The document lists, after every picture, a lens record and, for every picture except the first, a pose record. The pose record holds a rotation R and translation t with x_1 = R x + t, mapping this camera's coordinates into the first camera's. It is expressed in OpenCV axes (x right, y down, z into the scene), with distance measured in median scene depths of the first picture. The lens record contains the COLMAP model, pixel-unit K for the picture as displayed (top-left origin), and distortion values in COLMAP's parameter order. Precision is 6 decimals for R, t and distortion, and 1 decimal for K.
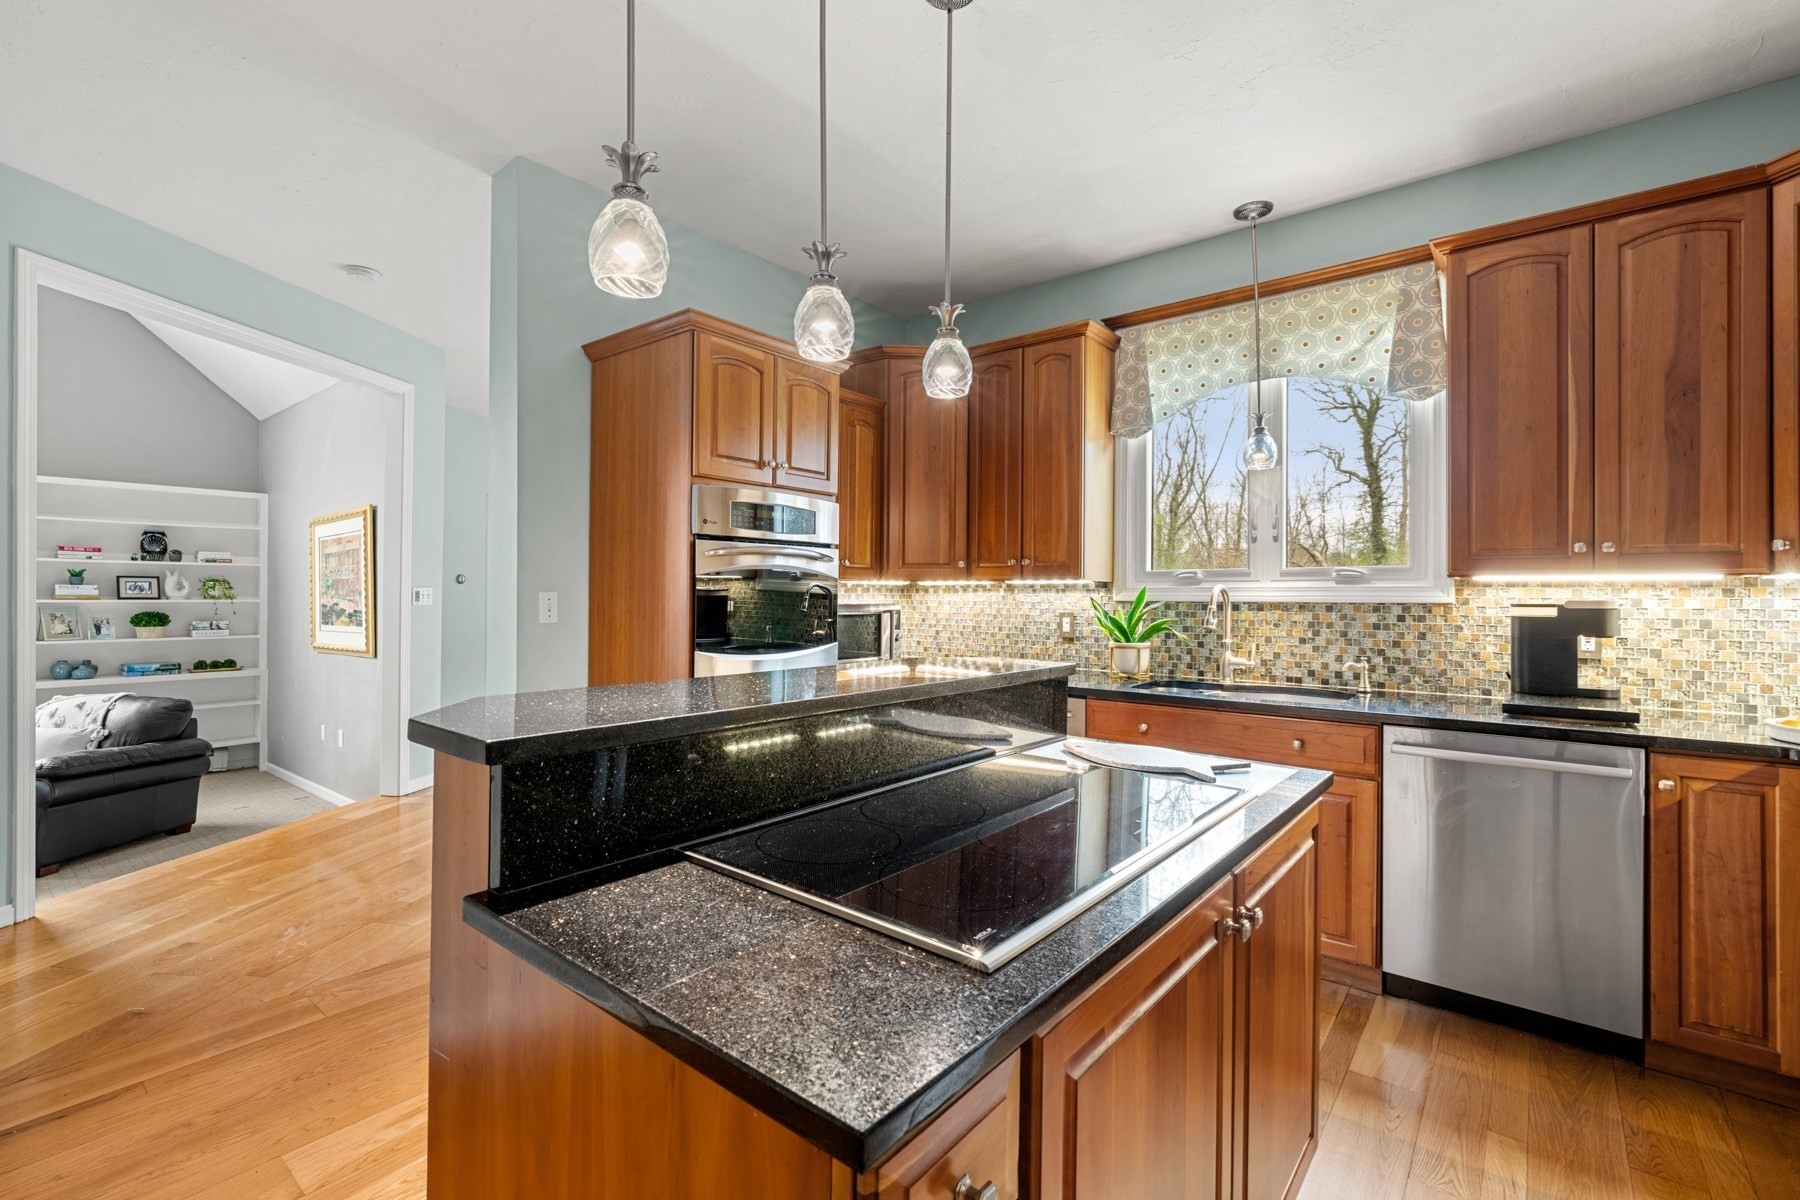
lens RADIAL K [[797.2, 0, 902.5], [0, 797.2, 597.5], [0, 0, 1]] dist [0.000272, -0.000599]
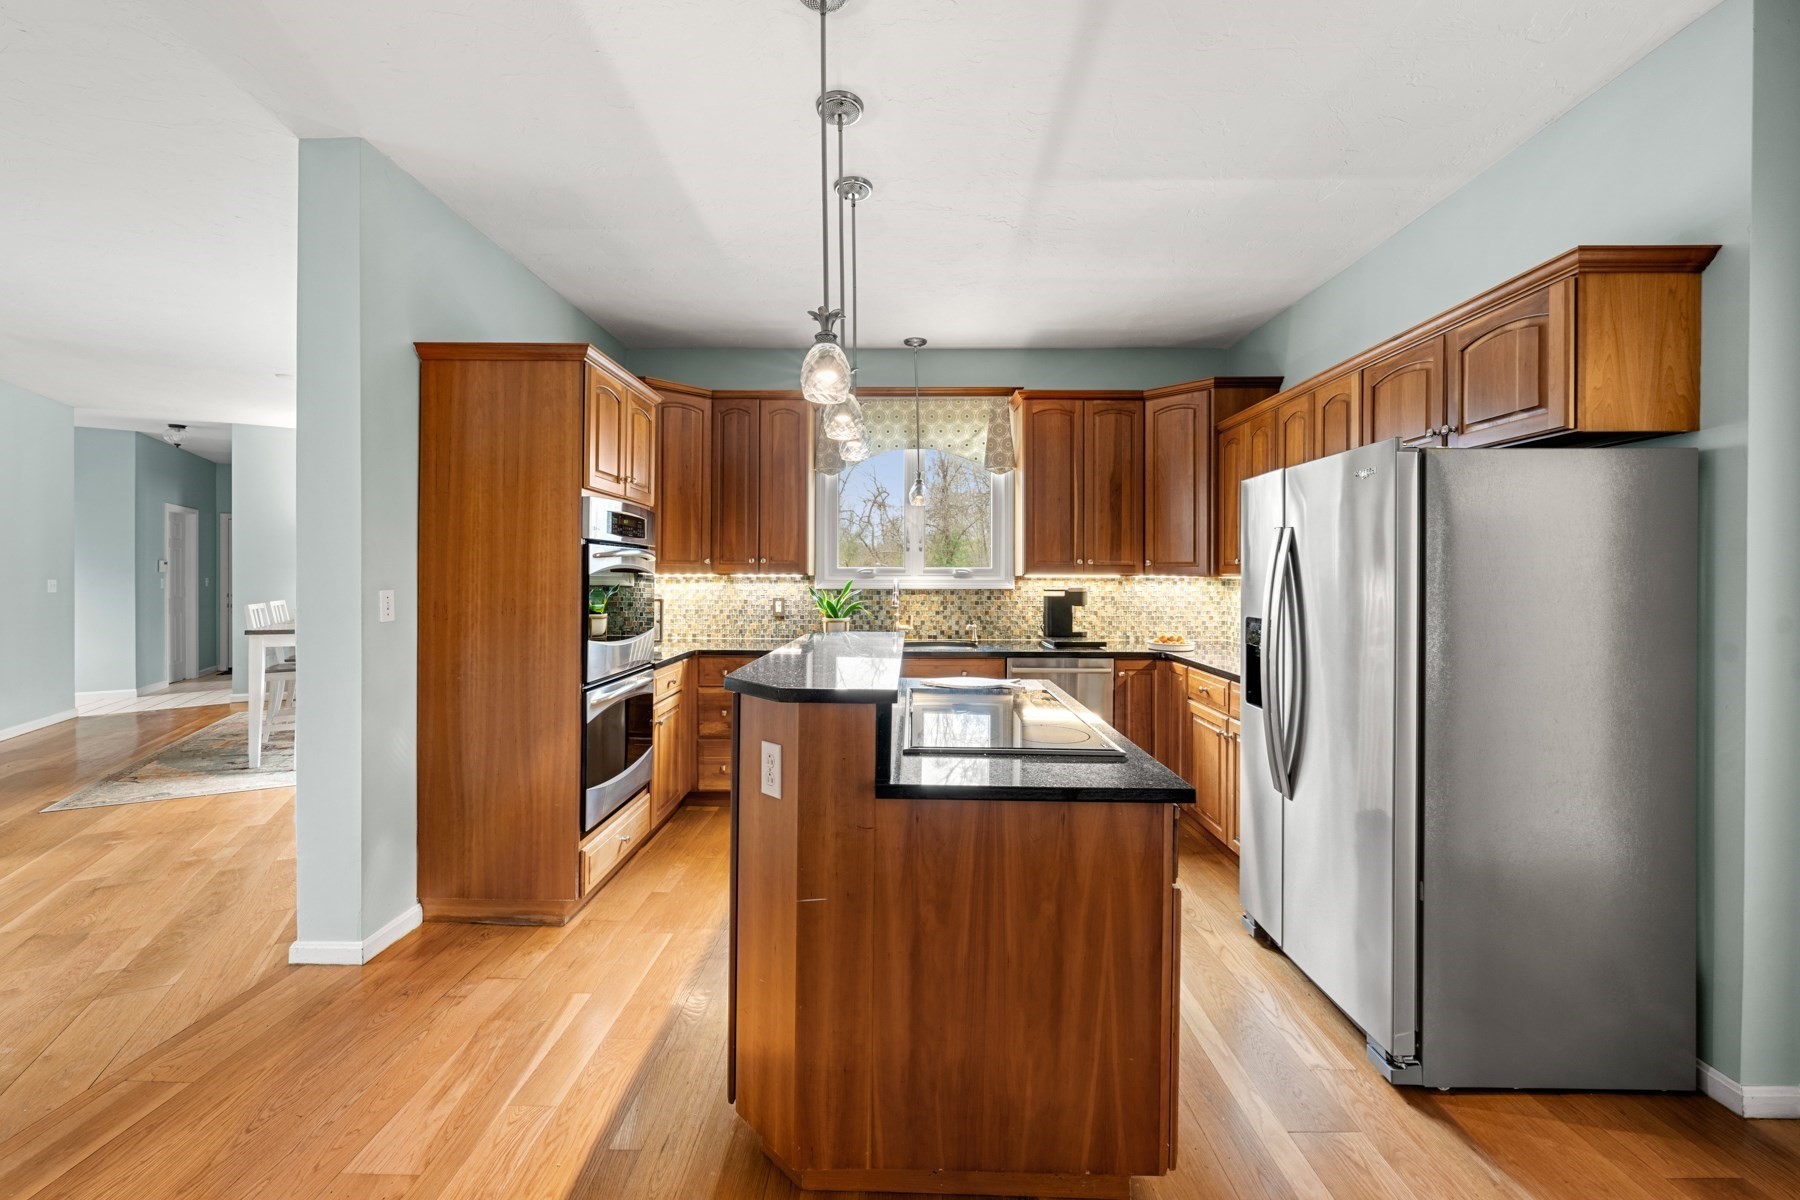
lens RADIAL K [[687.1, 0, 910.1], [0, 687.1, 583.5], [0, 0, 1]] dist [0.001009, -0.000375]
pose [[0.779354, -0.008226, 0.626530, -0.441330], [0.002923, 0.999951, 0.009493, -0.019840], [-0.626577, -0.005567, 0.779340, -0.059939]]
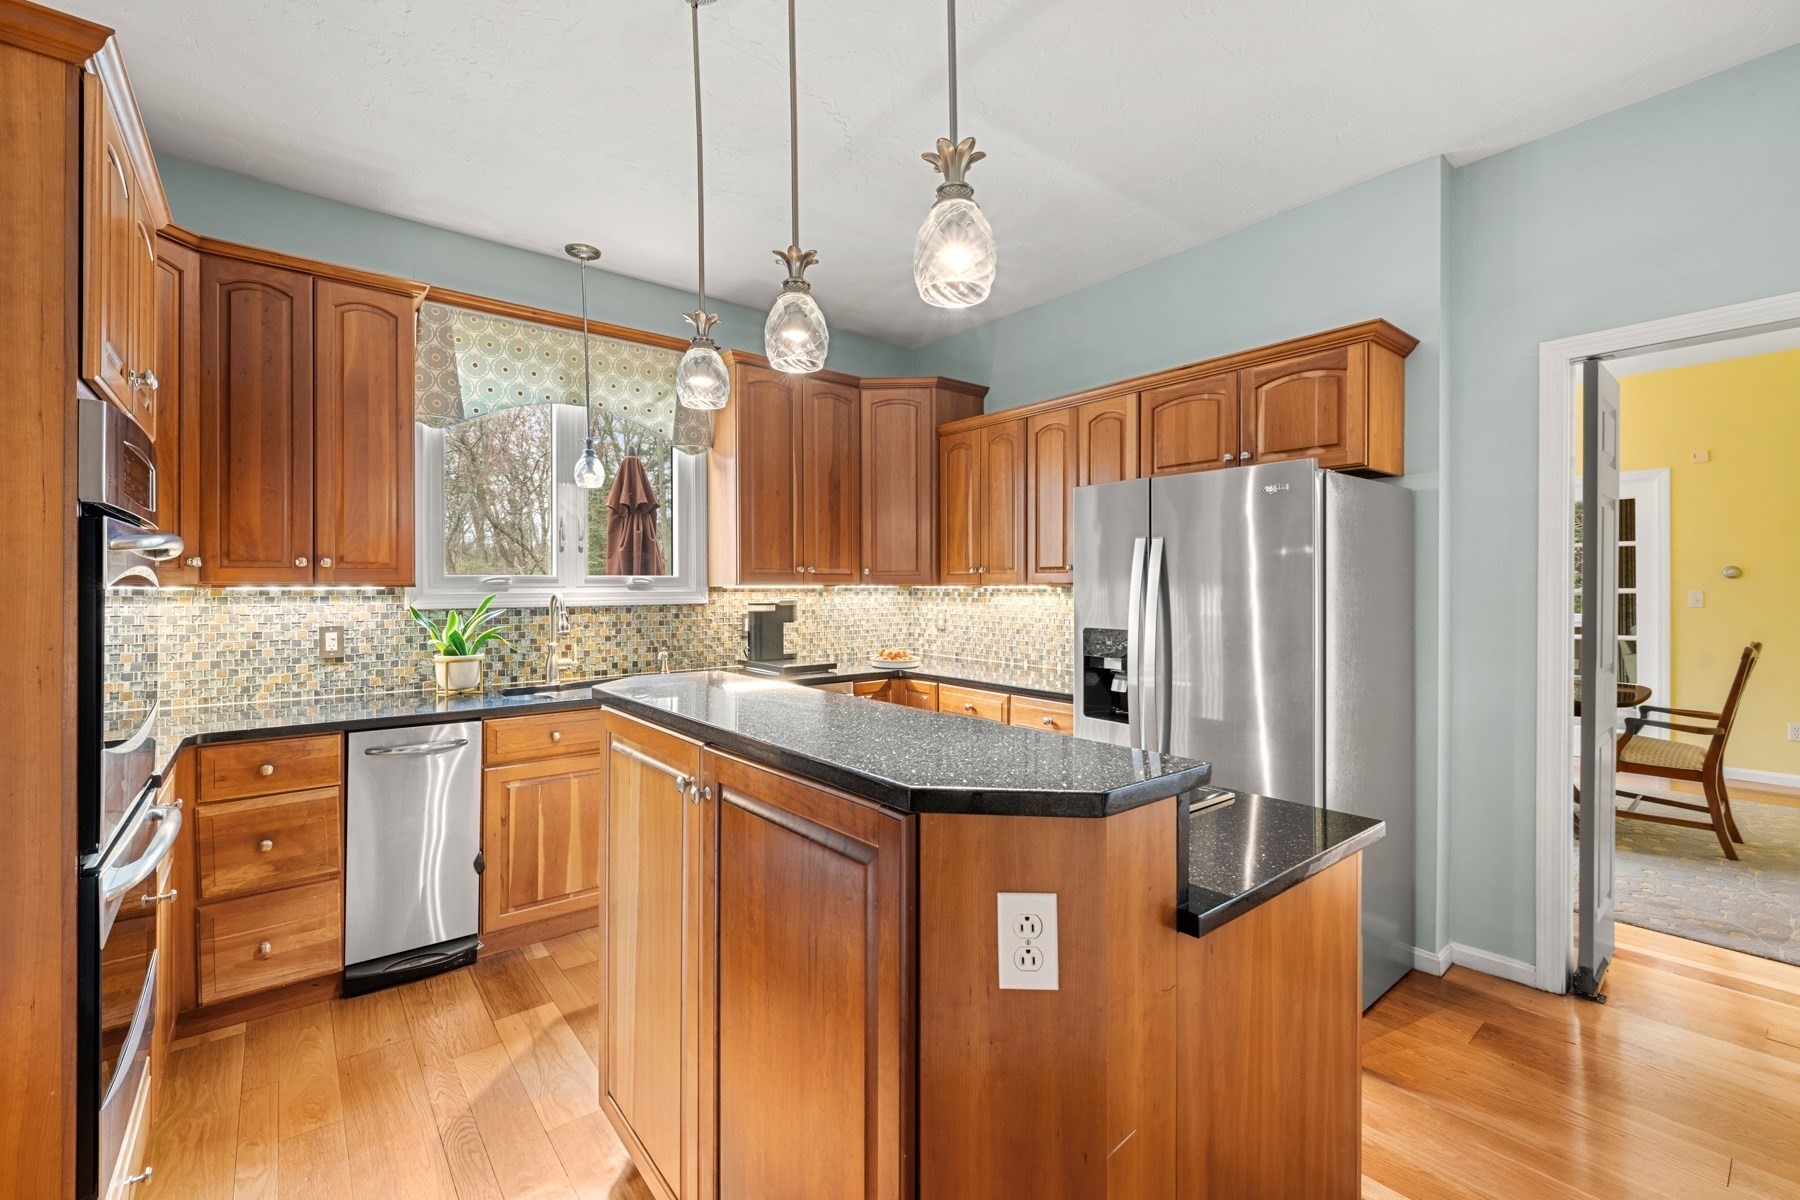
lens RADIAL K [[750.8, 0, 899.5], [0, 750.8, 593.5], [0, 0, 1]] dist [0.000872, -0.000165]
pose [[0.207305, -0.013879, 0.978178, -0.509916], [0.007528, 0.999892, 0.012592, -0.023591], [-0.978247, 0.004753, 0.207387, 0.372167]]
